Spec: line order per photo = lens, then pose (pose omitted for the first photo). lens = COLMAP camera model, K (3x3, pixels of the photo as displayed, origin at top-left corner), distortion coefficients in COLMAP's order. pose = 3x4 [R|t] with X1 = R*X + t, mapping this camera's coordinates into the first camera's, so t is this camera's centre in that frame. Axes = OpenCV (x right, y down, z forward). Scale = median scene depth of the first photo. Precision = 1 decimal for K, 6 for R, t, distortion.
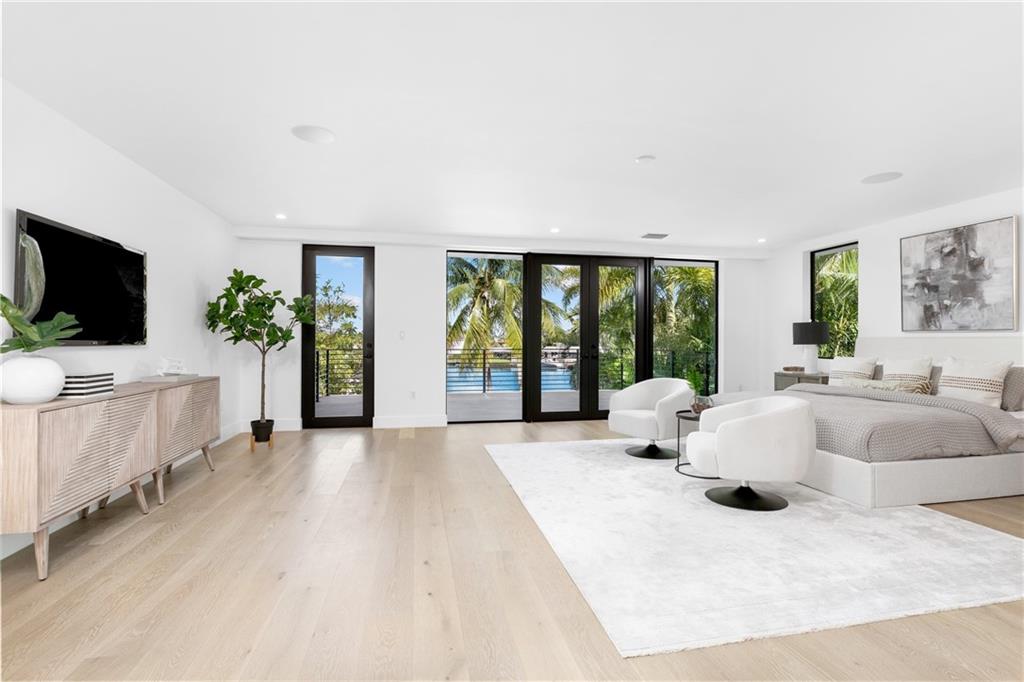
lens RADIAL K [[487.3, 0, 512.0], [0, 487.3, 341.0], [0, 0, 1]] dist [-0.001659, -0.000214]
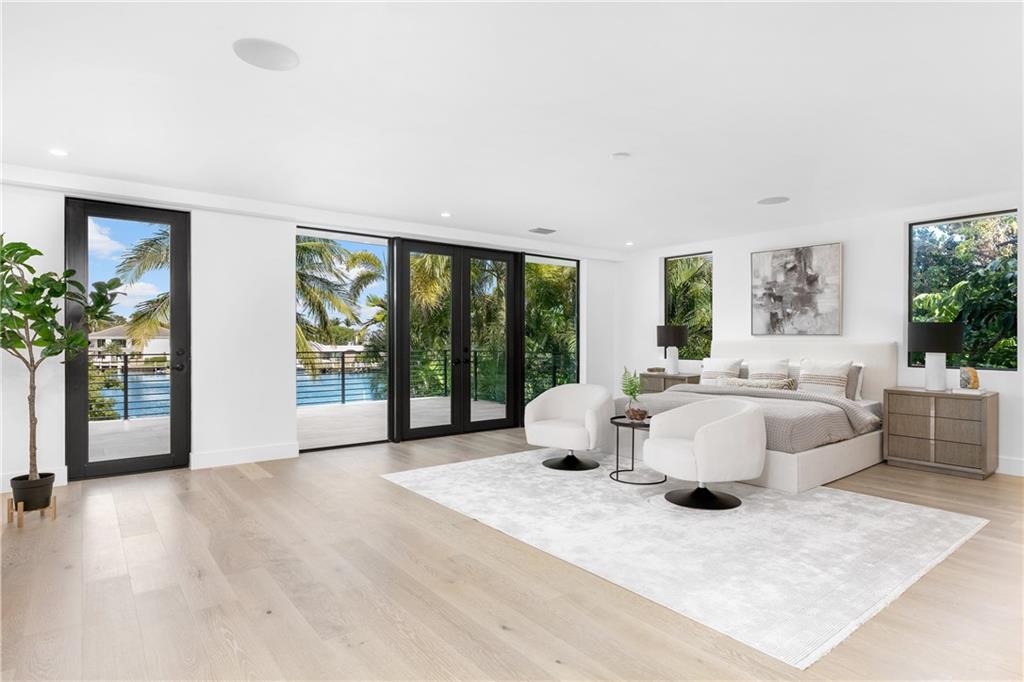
lens RADIAL K [[561.9, 0, 512.0], [0, 561.9, 341.0], [0, 0, 1]] dist [0.002606, 0.000343]
pose [[0.895550, -0.003180, 0.444950, -0.305558], [0.000672, 0.999983, 0.005793, -0.014731], [-0.444961, -0.004889, 0.895537, 0.083183]]
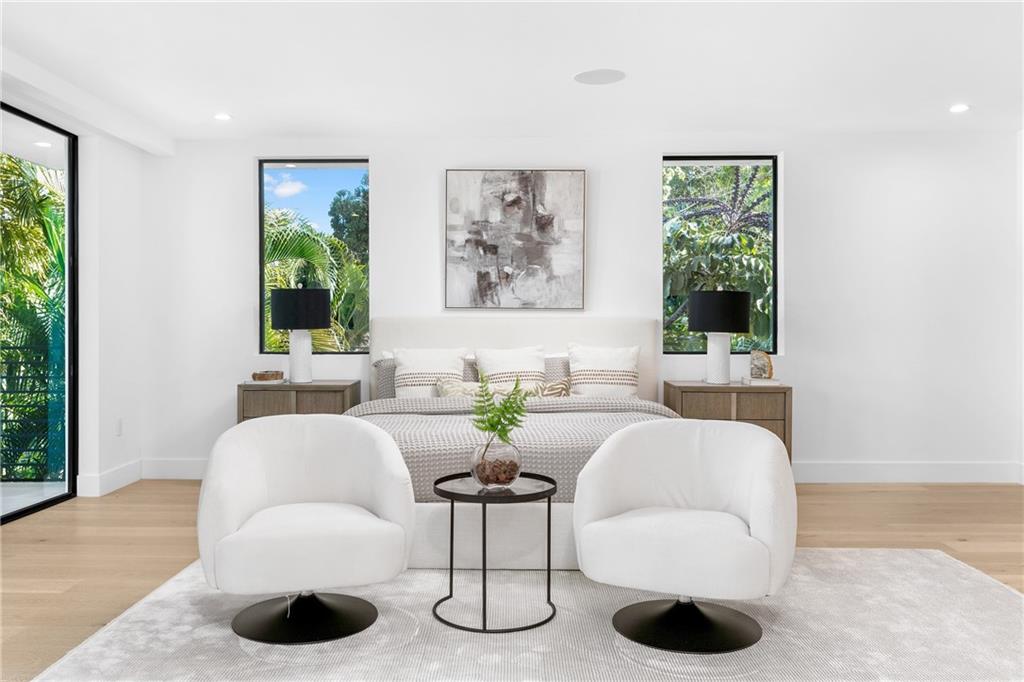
lens RADIAL K [[818.5, 0, 492.3], [0, 818.5, 329.8], [0, 0, 1]] dist [0.003965, 0.000775]
pose [[0.230250, -0.004341, 0.973122, -0.303813], [-0.000257, 0.999990, 0.004522, 0.004892], [-0.973132, -0.001292, 0.230246, 0.737937]]
